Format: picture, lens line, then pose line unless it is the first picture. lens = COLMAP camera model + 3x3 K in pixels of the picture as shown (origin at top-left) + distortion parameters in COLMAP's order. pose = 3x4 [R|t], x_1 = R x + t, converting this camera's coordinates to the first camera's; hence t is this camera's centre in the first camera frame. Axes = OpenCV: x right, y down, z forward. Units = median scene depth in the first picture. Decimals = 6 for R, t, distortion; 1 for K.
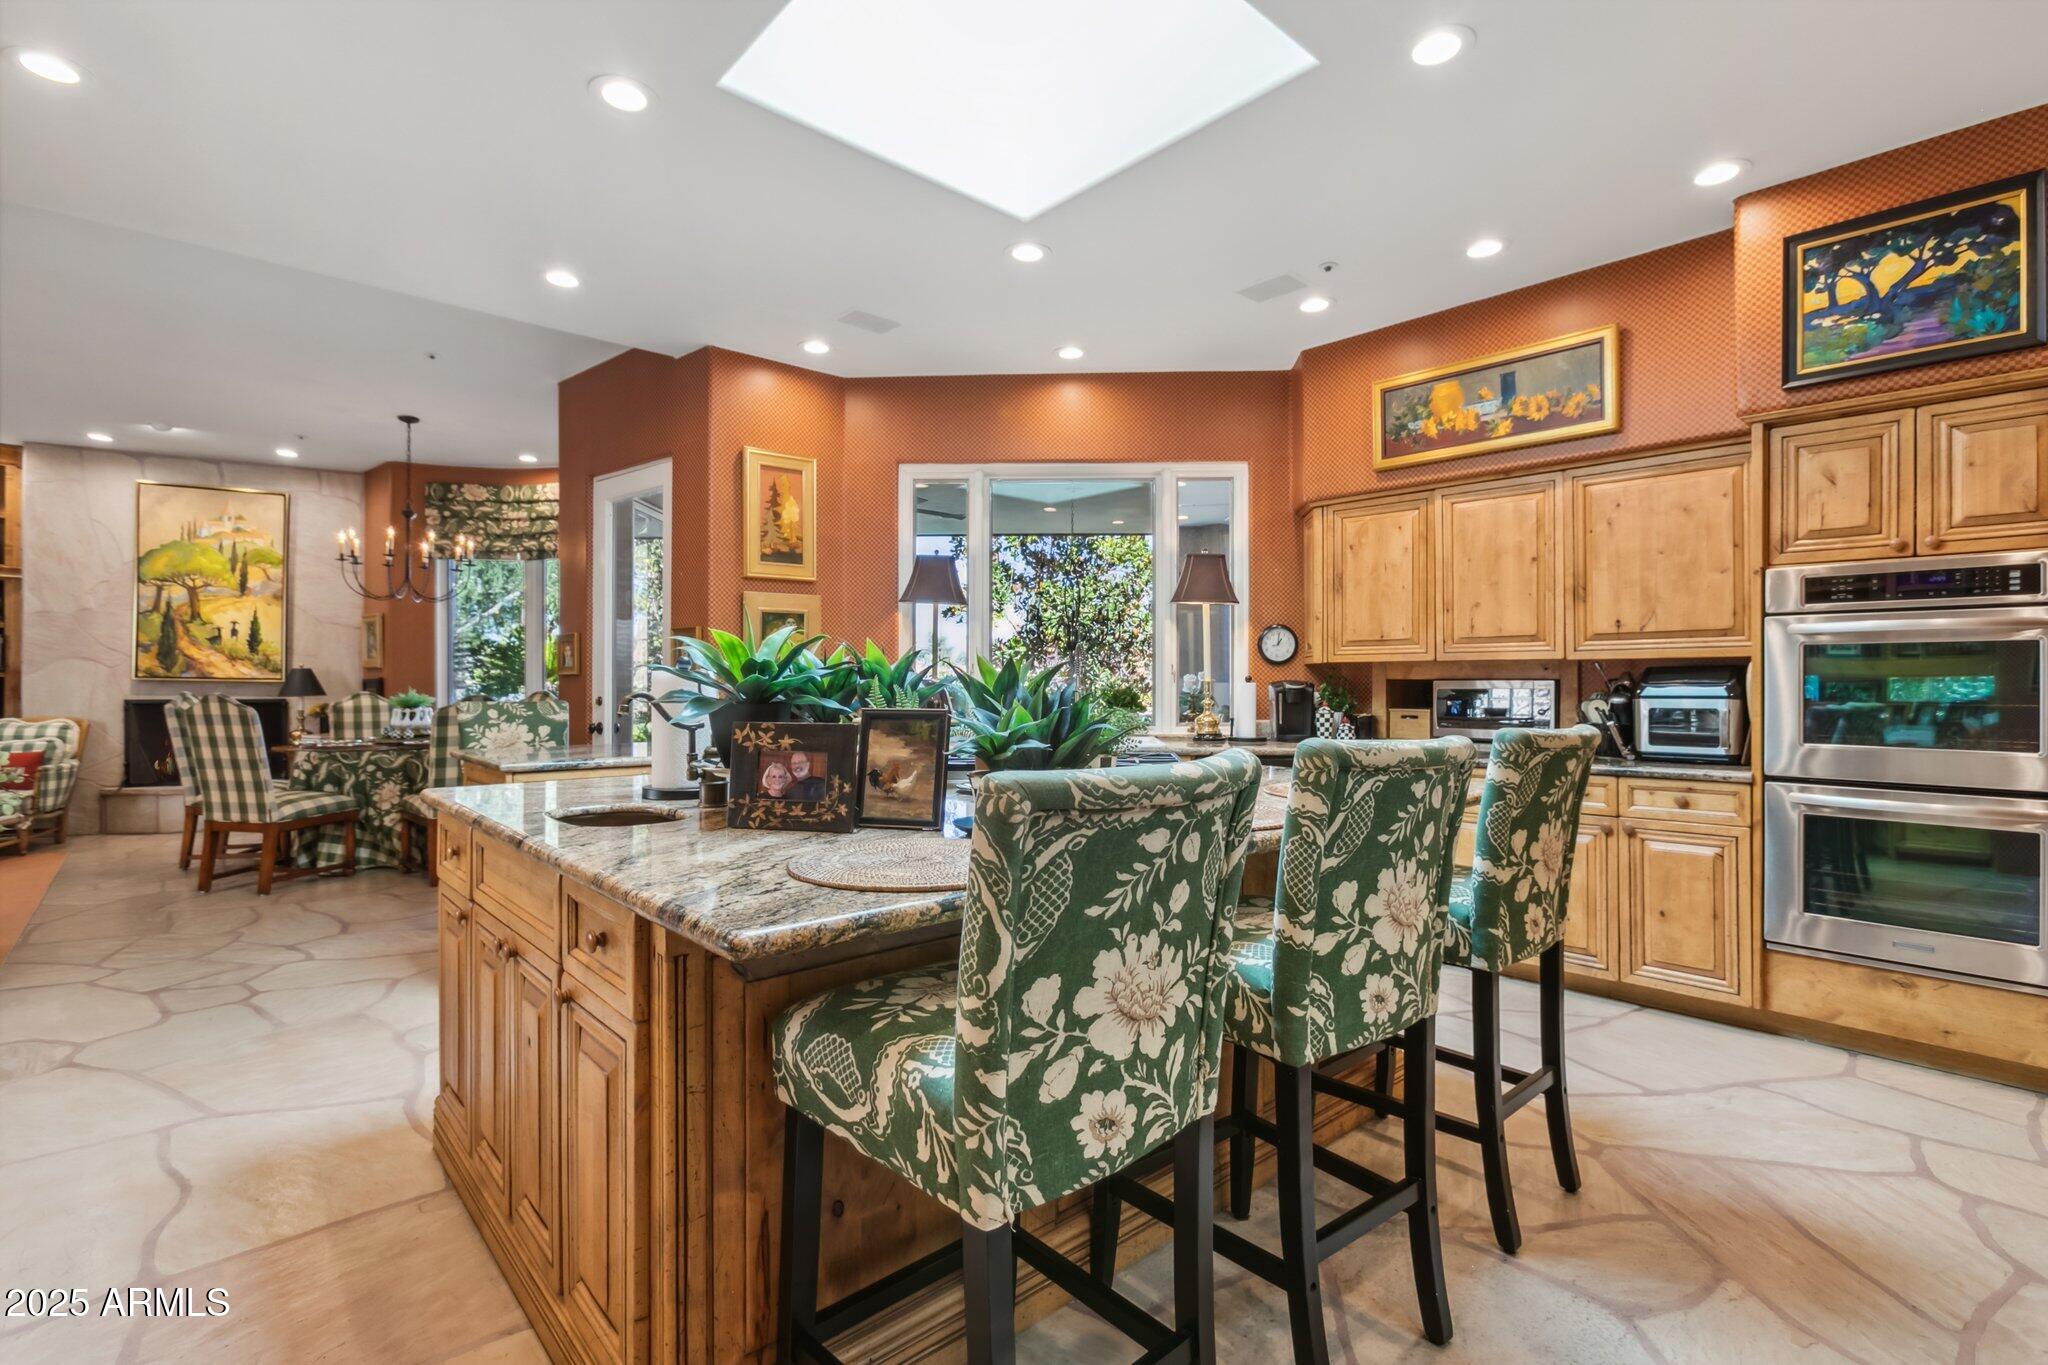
lens RADIAL K [[933.8, 0, 1052.1], [0, 933.8, 675.9], [0, 0, 1]] dist [0.001961, -0.000162]
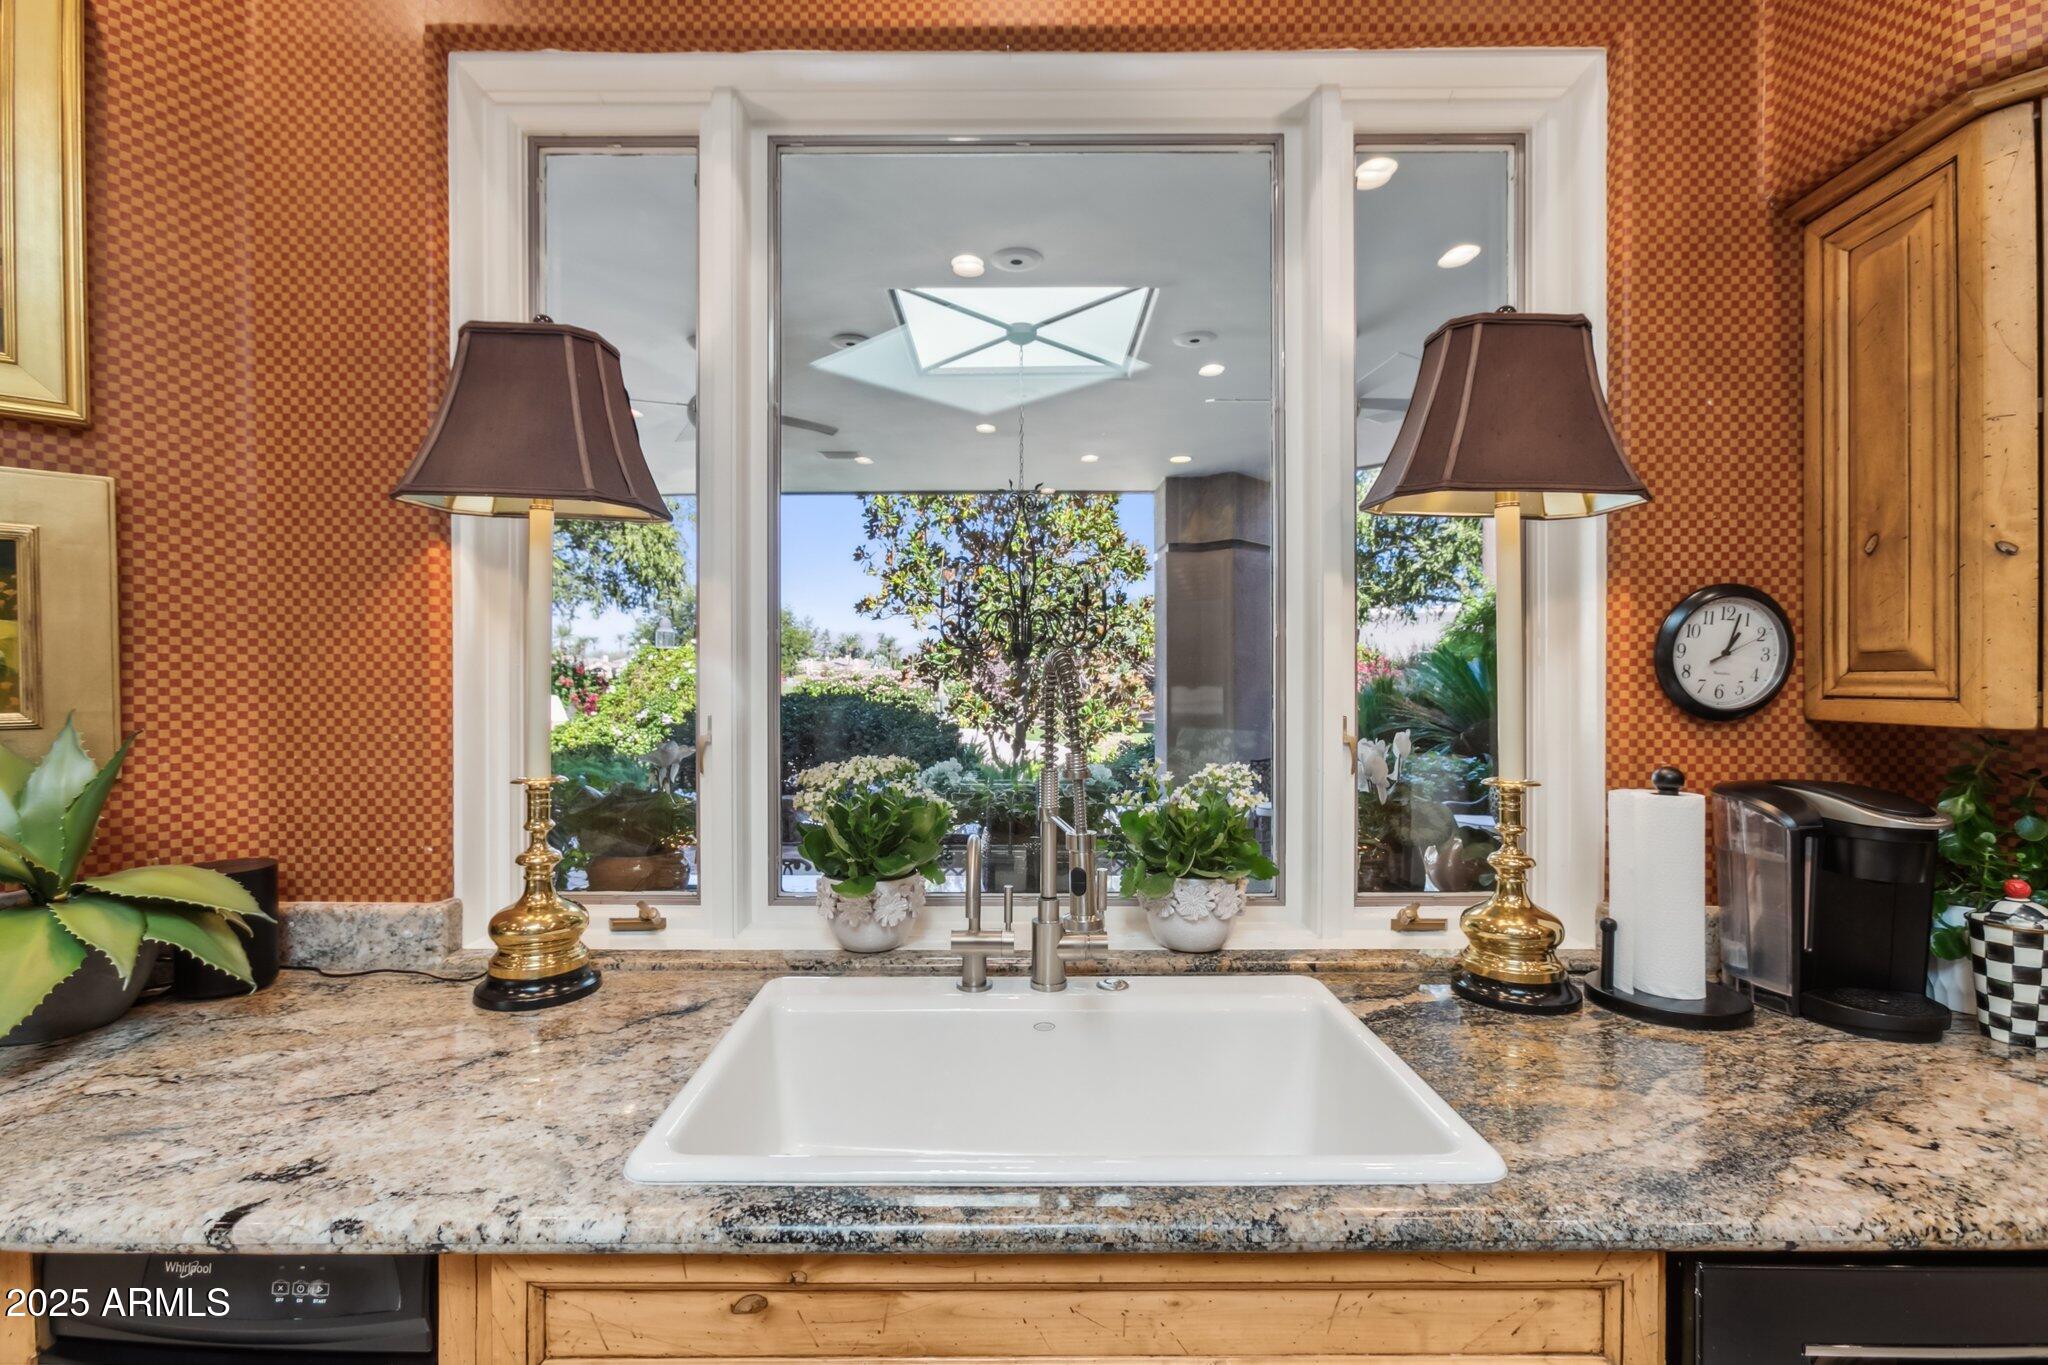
lens RADIAL K [[912.5, 0, 1014.0], [0, 912.5, 677.0], [0, 0, 1]] dist [-0.003739, -0.000070]
pose [[0.999862, -0.001895, 0.016485, 0.012131], [0.001870, 0.999997, 0.001513, -0.028792], [-0.016488, -0.001482, 0.999863, 0.753060]]
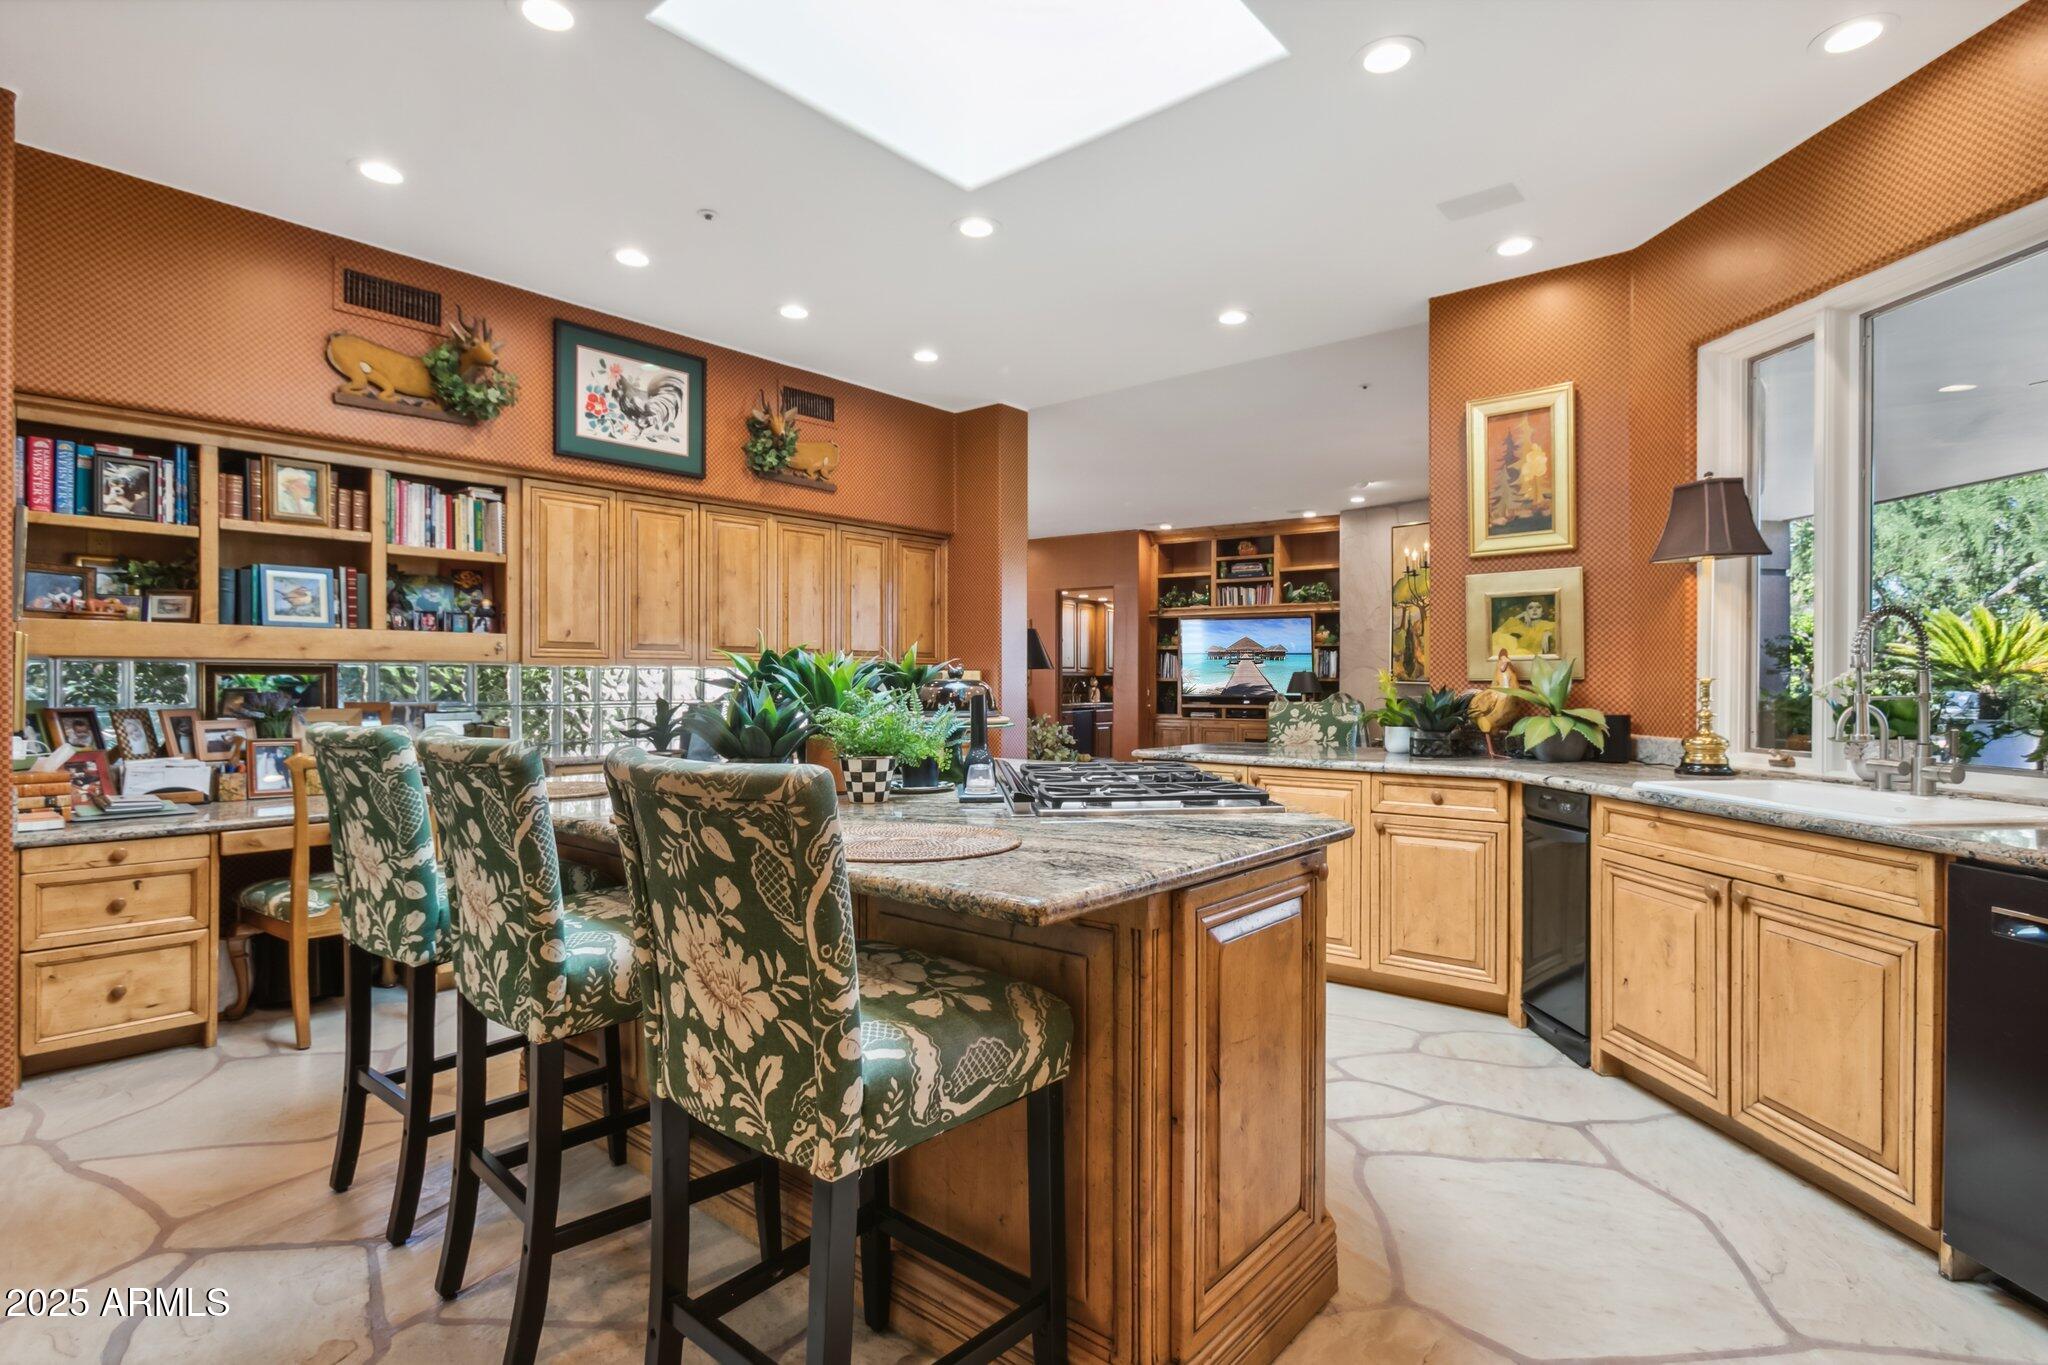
lens RADIAL K [[1037.3, 0, 1024.0], [0, 1037.3, 682.5], [0, 0, 1]] dist [-0.003657, 0.000662]
pose [[0.112189, 0.000800, -0.993687, 0.525023], [0.001160, 0.999999, 0.000936, 0.002934], [0.993686, -0.001257, 0.112188, 0.489396]]
